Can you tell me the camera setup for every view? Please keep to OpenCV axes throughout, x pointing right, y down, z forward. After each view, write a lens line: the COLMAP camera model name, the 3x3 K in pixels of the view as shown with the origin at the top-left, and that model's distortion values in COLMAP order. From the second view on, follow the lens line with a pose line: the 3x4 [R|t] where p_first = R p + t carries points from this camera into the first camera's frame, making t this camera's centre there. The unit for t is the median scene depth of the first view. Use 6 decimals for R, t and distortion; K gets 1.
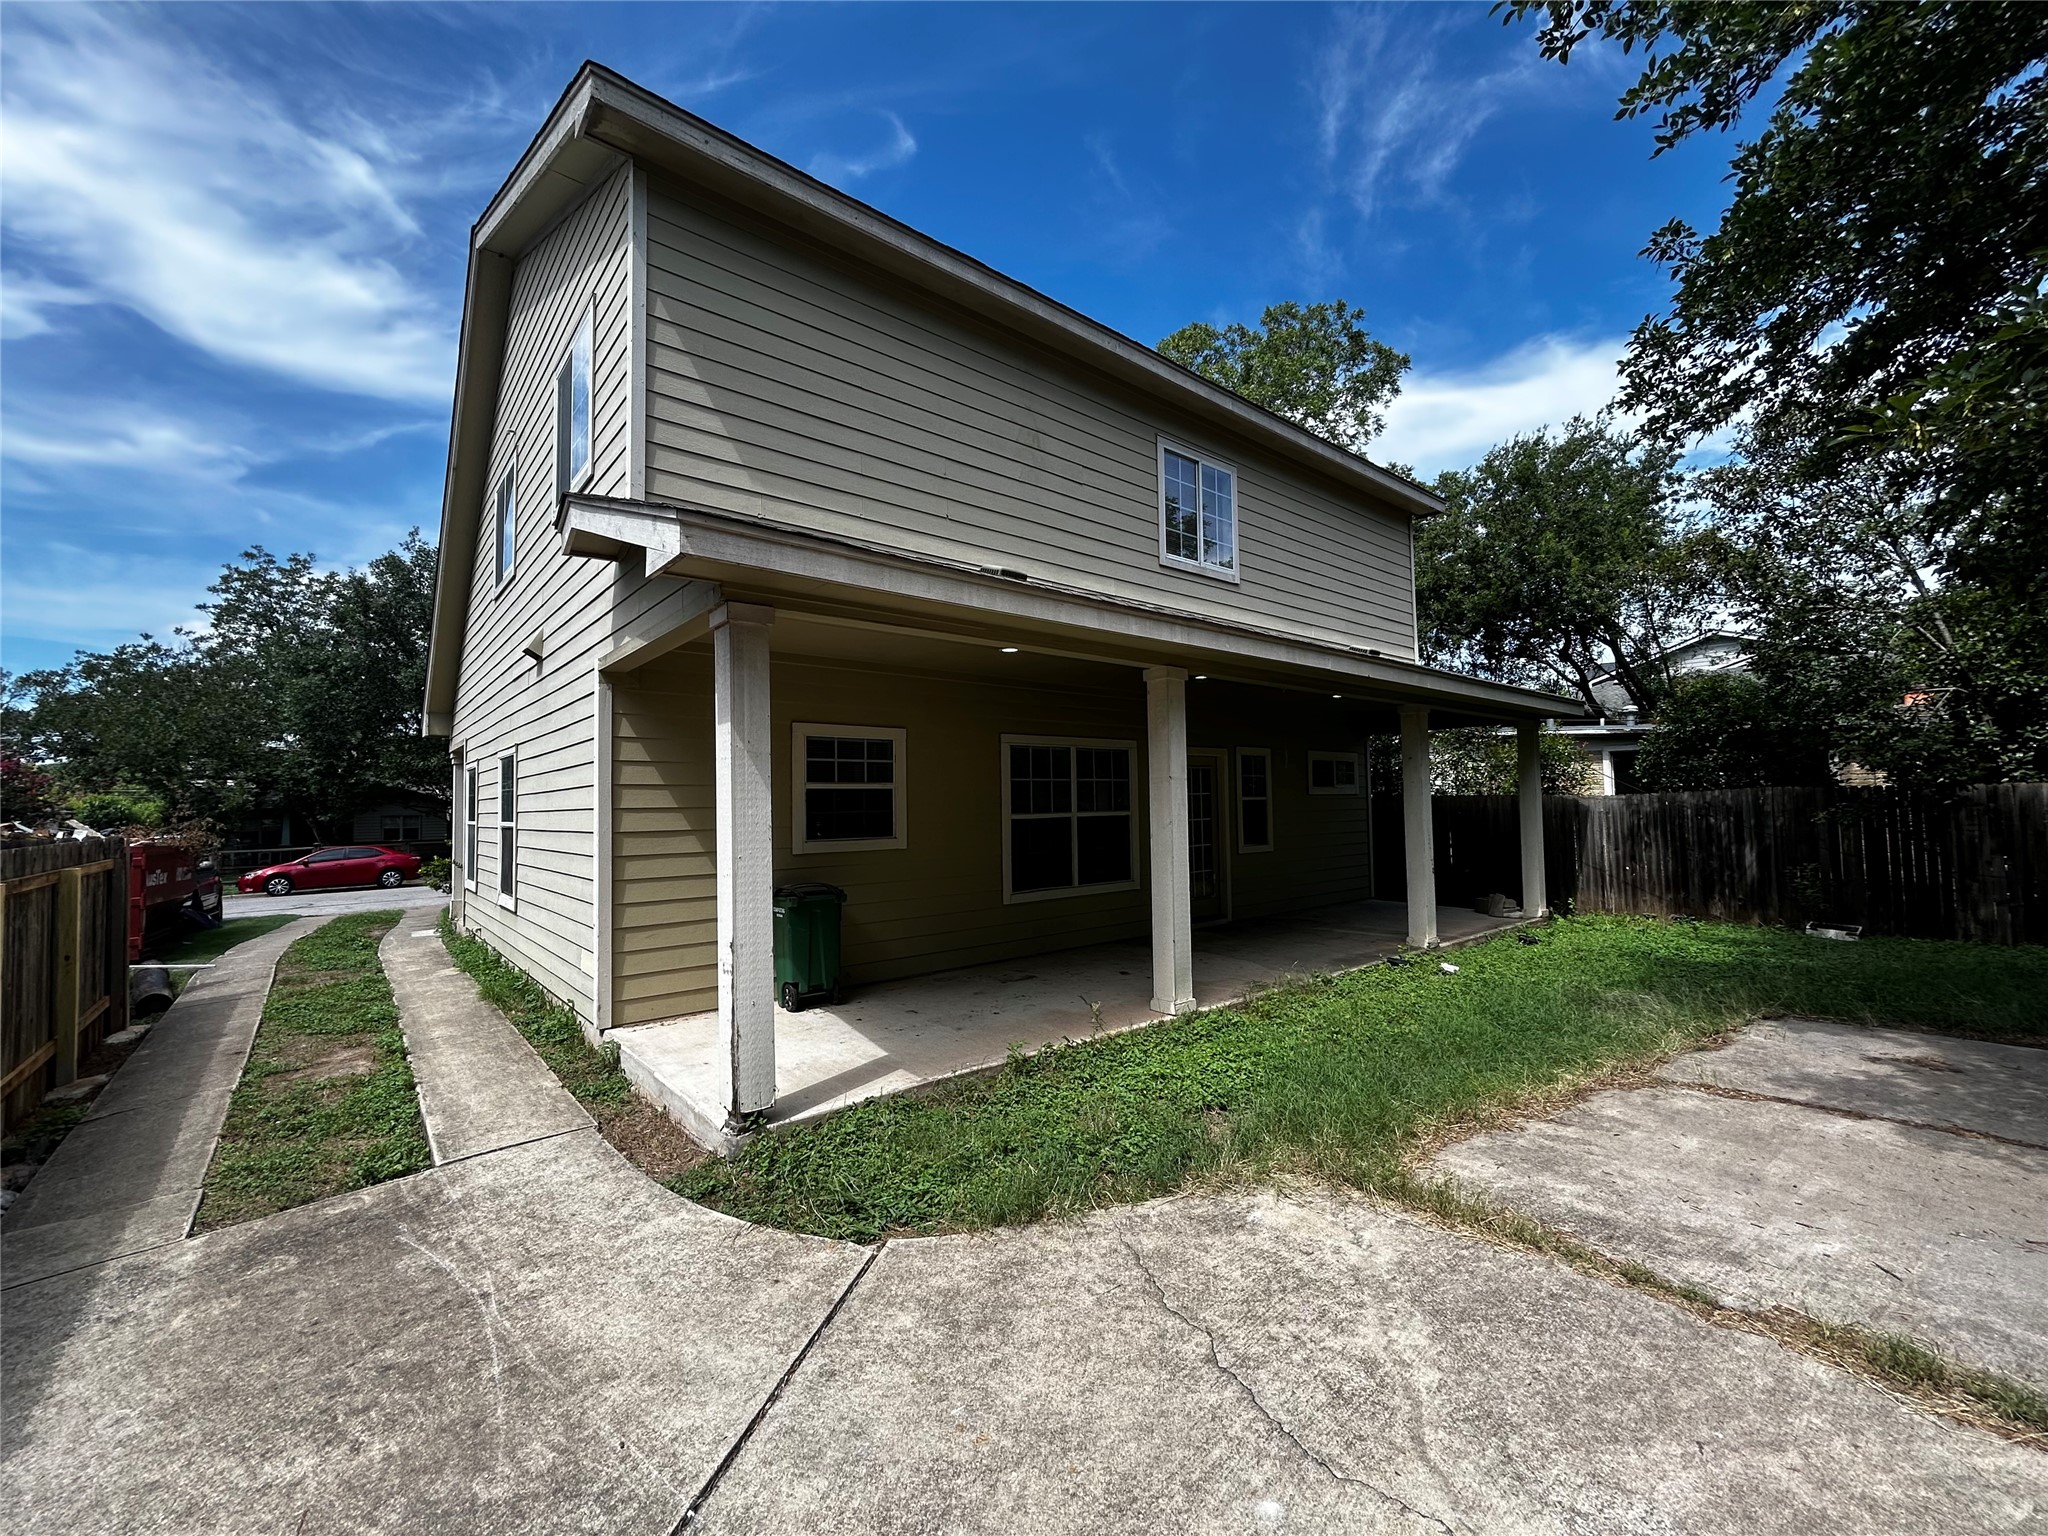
lens RADIAL K [[822.3, 0, 1023.0], [0, 822.3, 766.8], [0, 0, 1]] dist [0.000414, 0.000235]
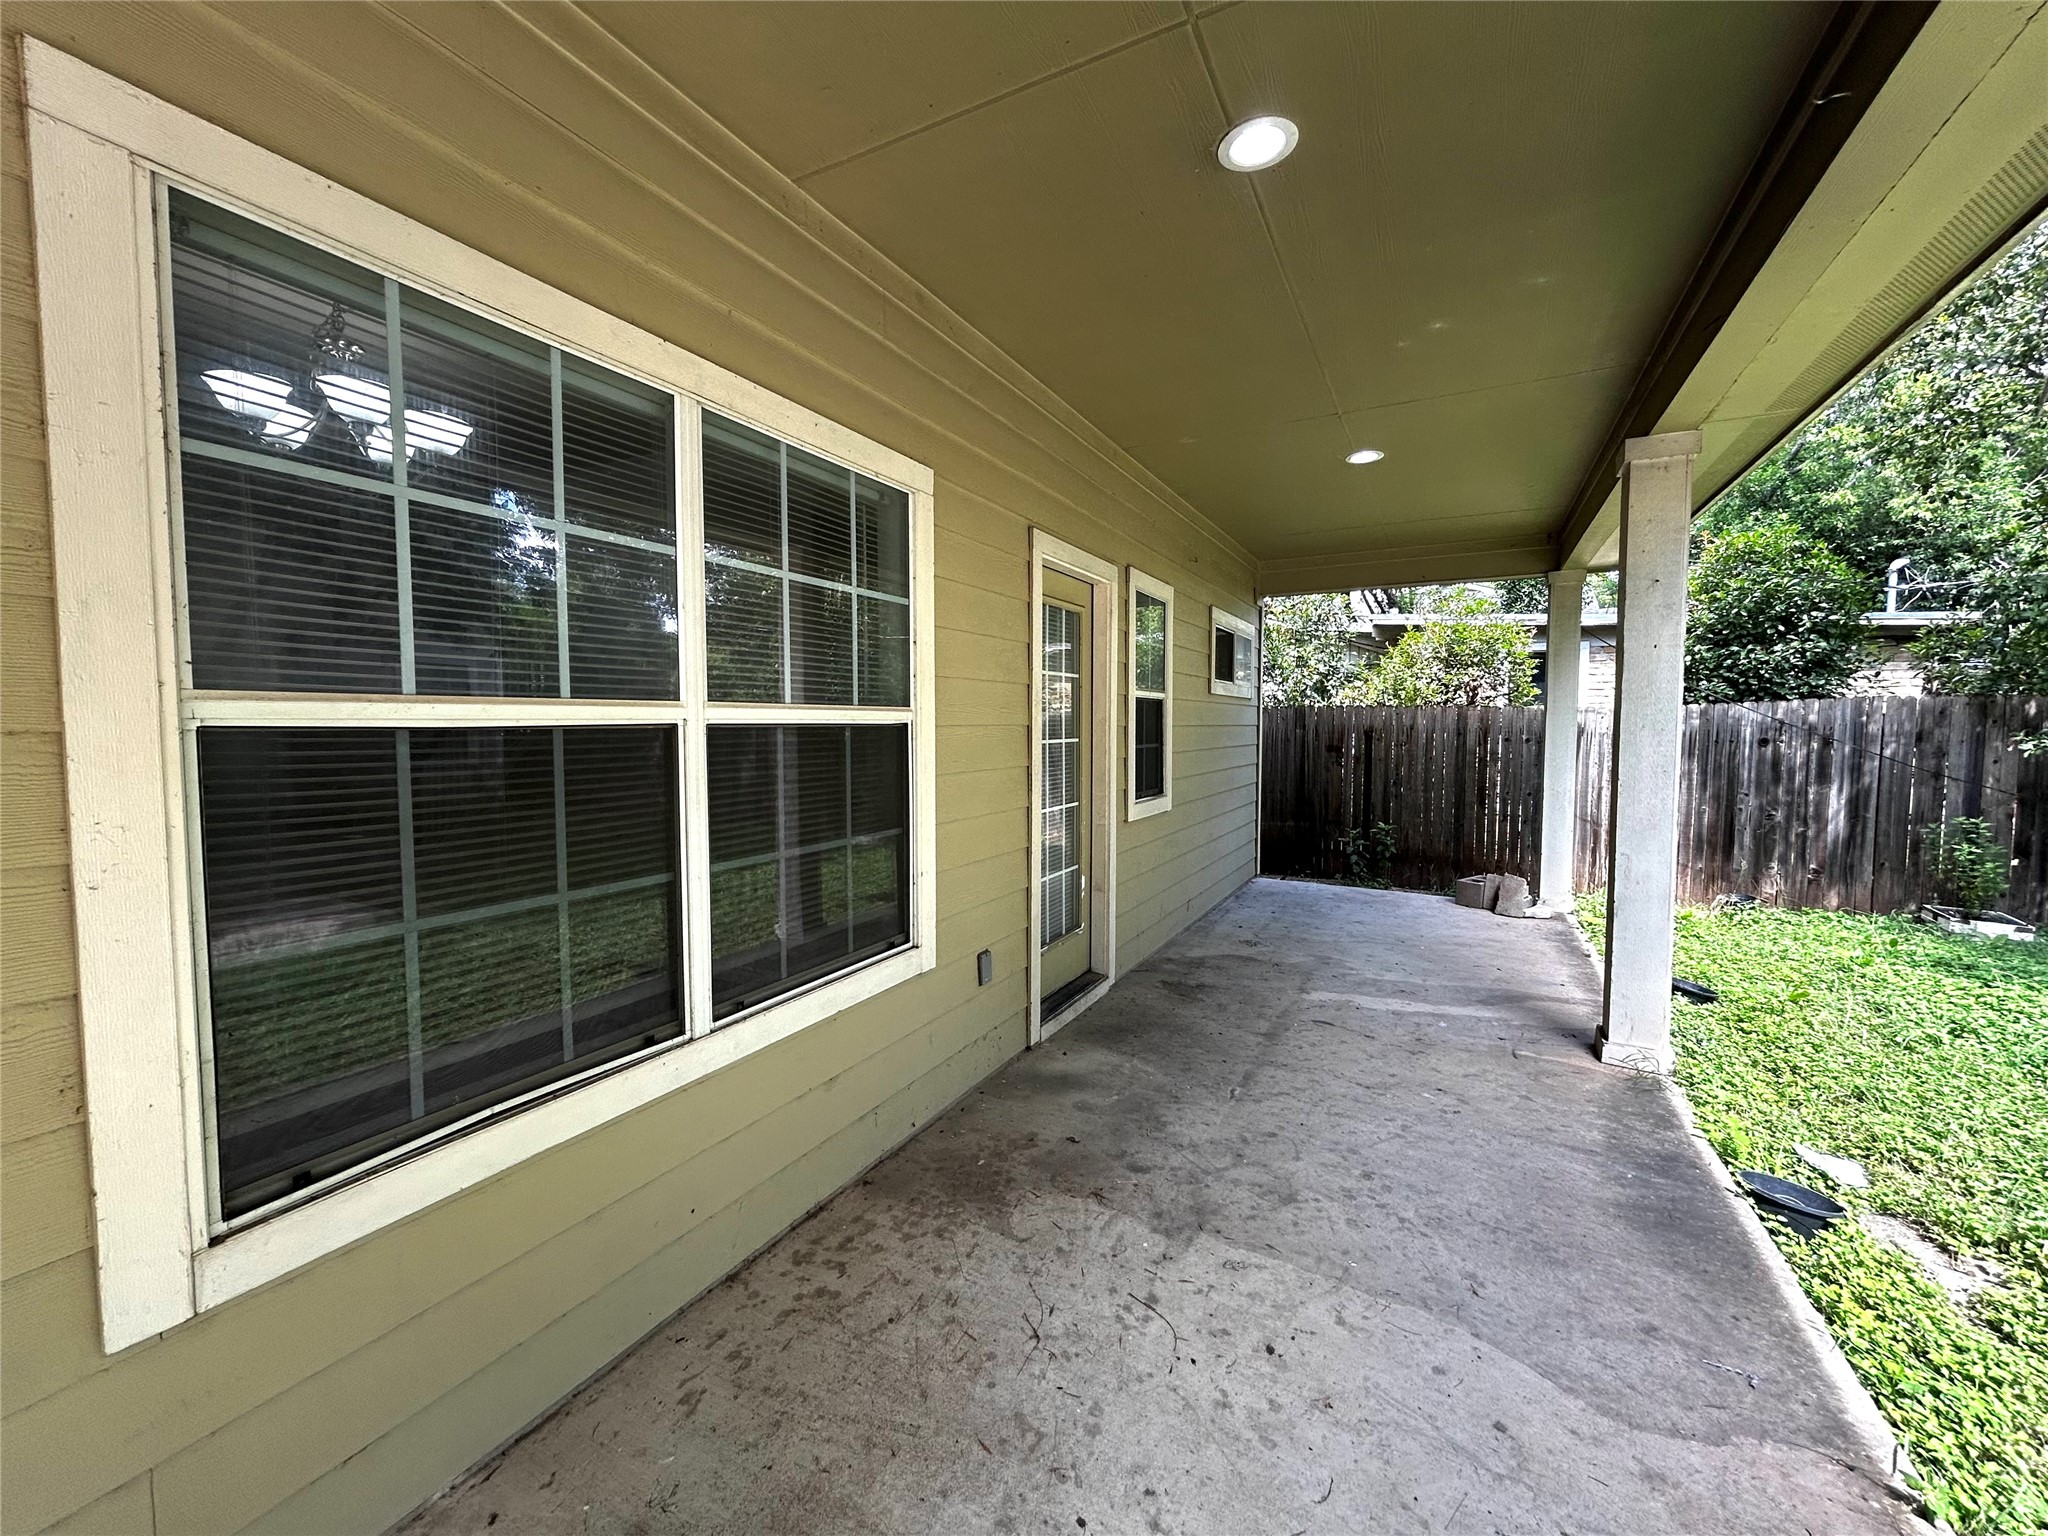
lens RADIAL K [[822.3, 0, 1023.0], [0, 822.3, 766.8], [0, 0, 1]] dist [0.000414, 0.000235]
pose [[0.926108, -0.007075, 0.377193, 0.051005], [-0.025923, 0.996268, 0.082334, 0.043428], [-0.376368, -0.086028, 0.922468, 0.639029]]
